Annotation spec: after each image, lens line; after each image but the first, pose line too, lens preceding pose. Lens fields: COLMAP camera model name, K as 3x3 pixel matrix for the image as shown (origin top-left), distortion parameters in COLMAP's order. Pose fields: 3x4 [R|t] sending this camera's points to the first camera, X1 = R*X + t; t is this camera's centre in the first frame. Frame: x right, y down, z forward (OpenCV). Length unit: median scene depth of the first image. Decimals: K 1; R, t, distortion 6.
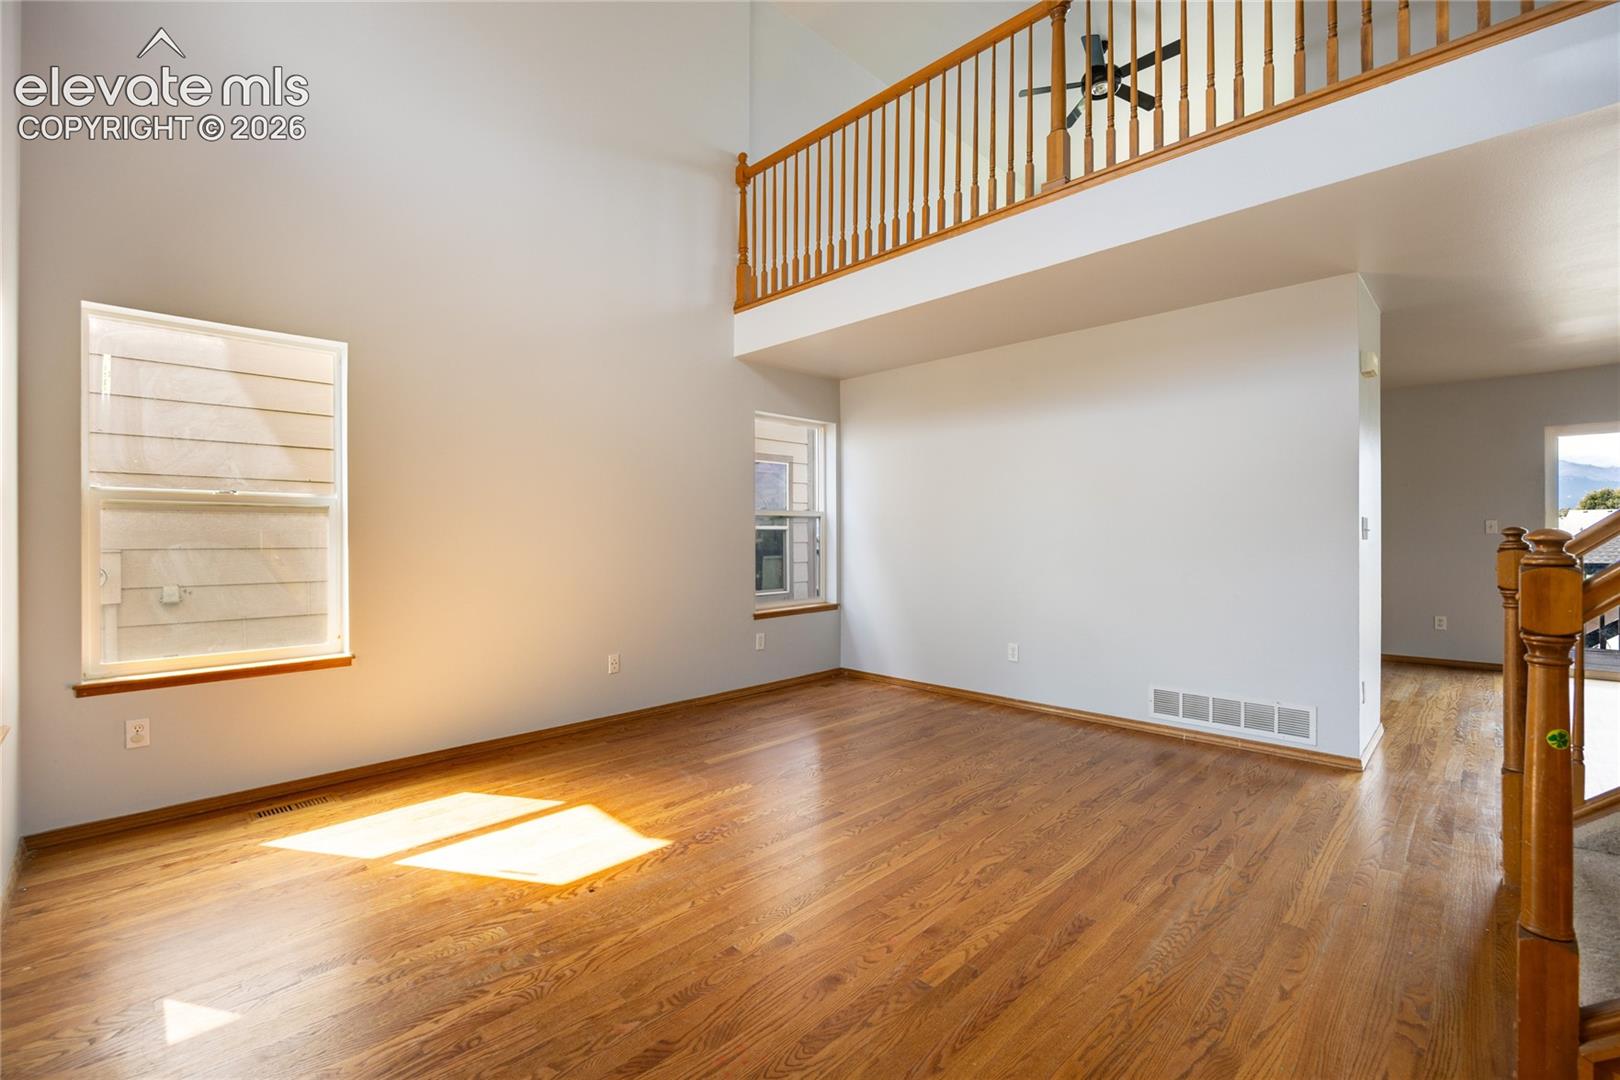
lens RADIAL K [[683.6, 0, 810.0], [0, 683.6, 540.0], [0, 0, 1]] dist [-0.002377, -0.000015]
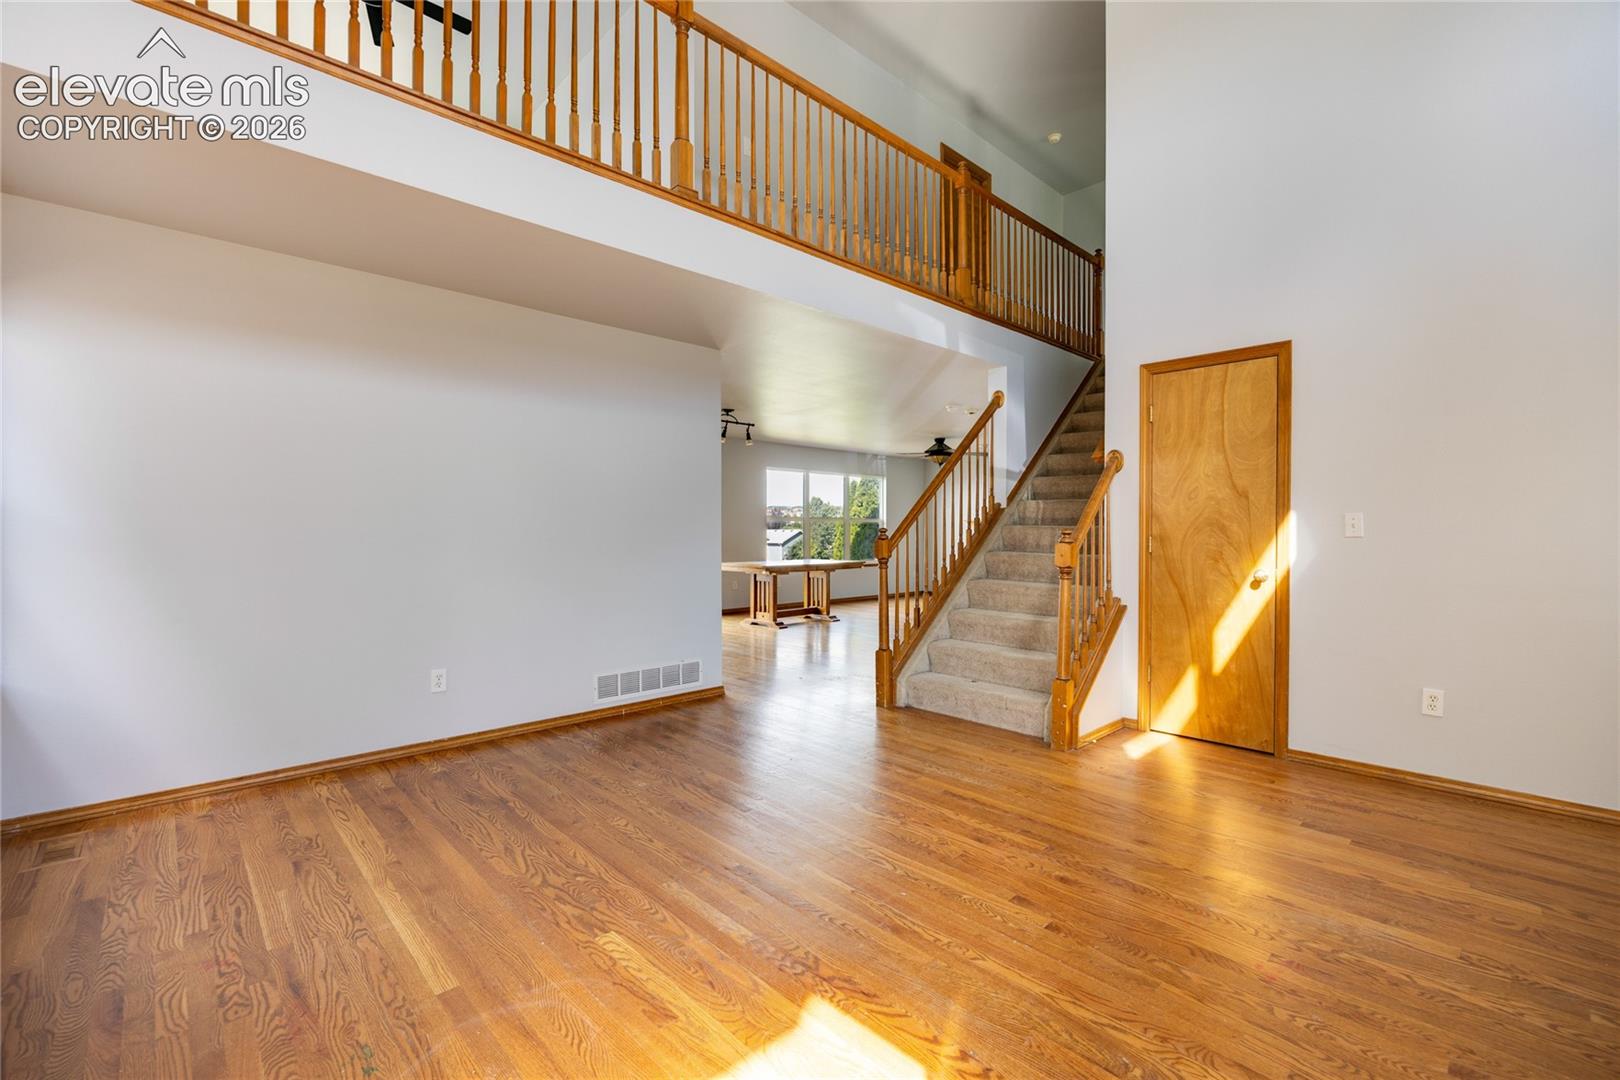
lens RADIAL K [[692.7, 0, 810.0], [0, 692.7, 540.0], [0, 0, 1]] dist [-0.001809, -0.000280]
pose [[0.030717, -0.005664, 0.999512, -0.818645], [0.005034, 0.999972, 0.005511, 0.000489], [-0.999515, 0.004862, 0.030745, 0.924878]]
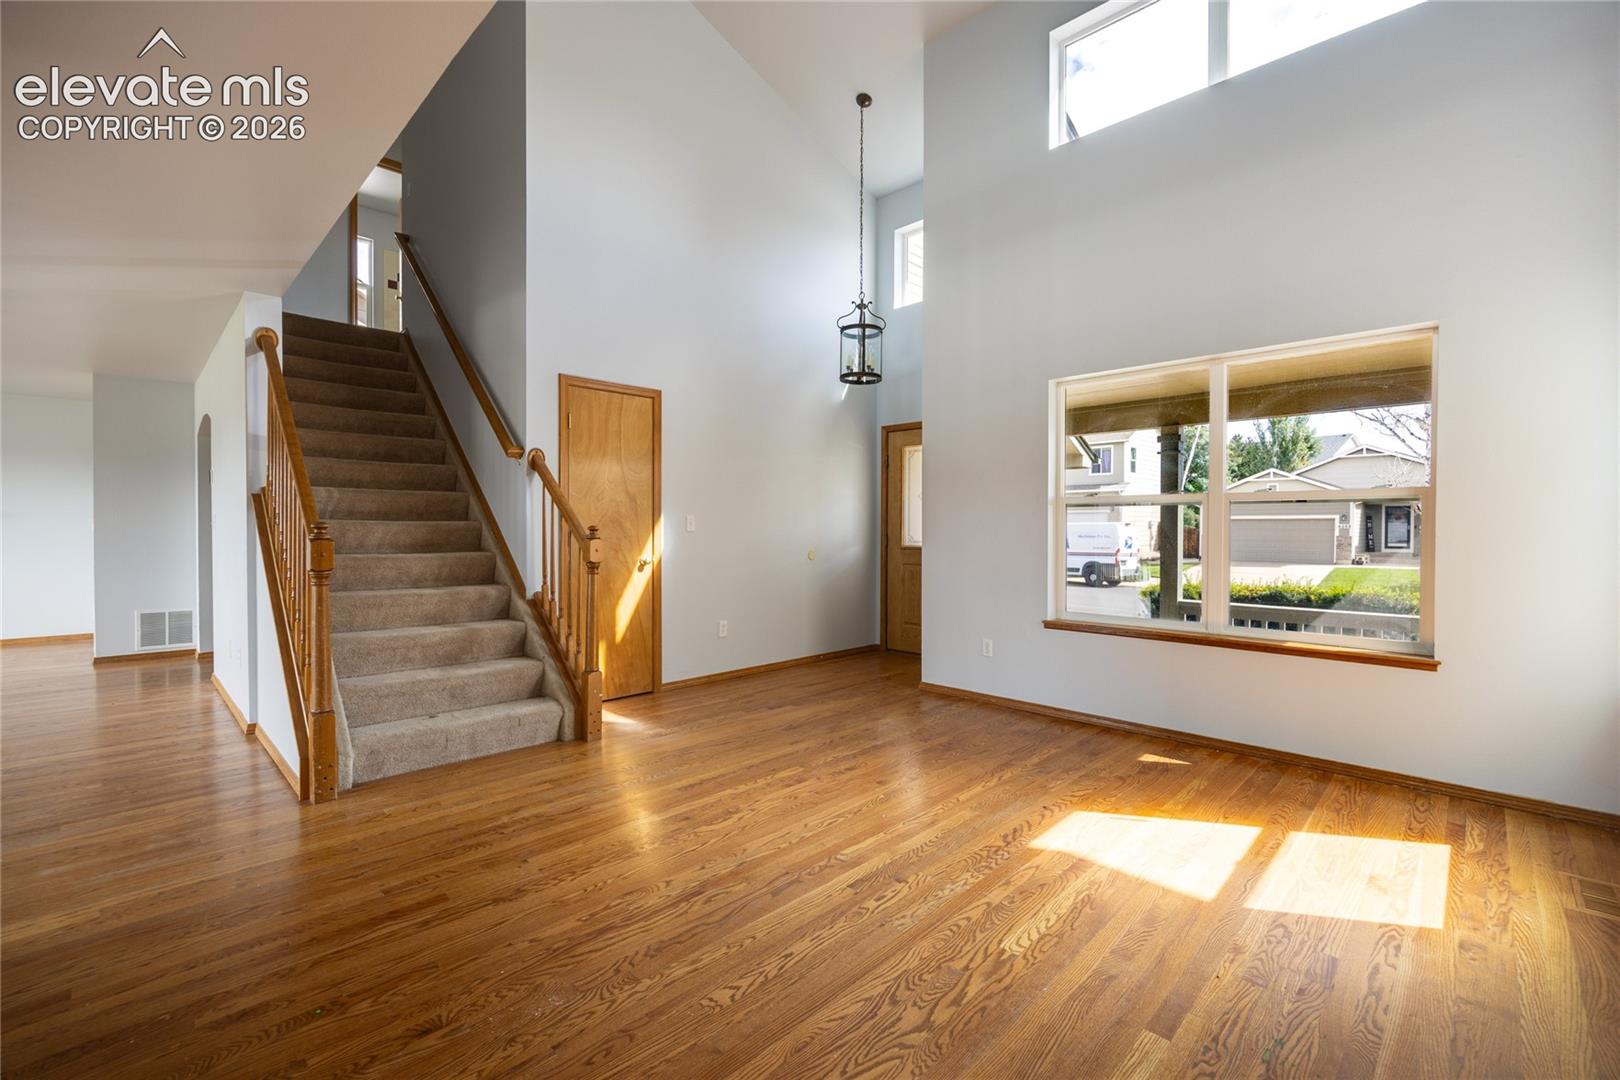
lens RADIAL K [[692.7, 0, 810.0], [0, 692.7, 540.0], [0, 0, 1]] dist [-0.001809, -0.000280]
pose [[-0.999986, 0.002797, -0.004522, 0.098596], [0.002704, 0.999790, 0.020315, -0.008299], [0.004578, 0.020302, -0.999783, 1.848861]]
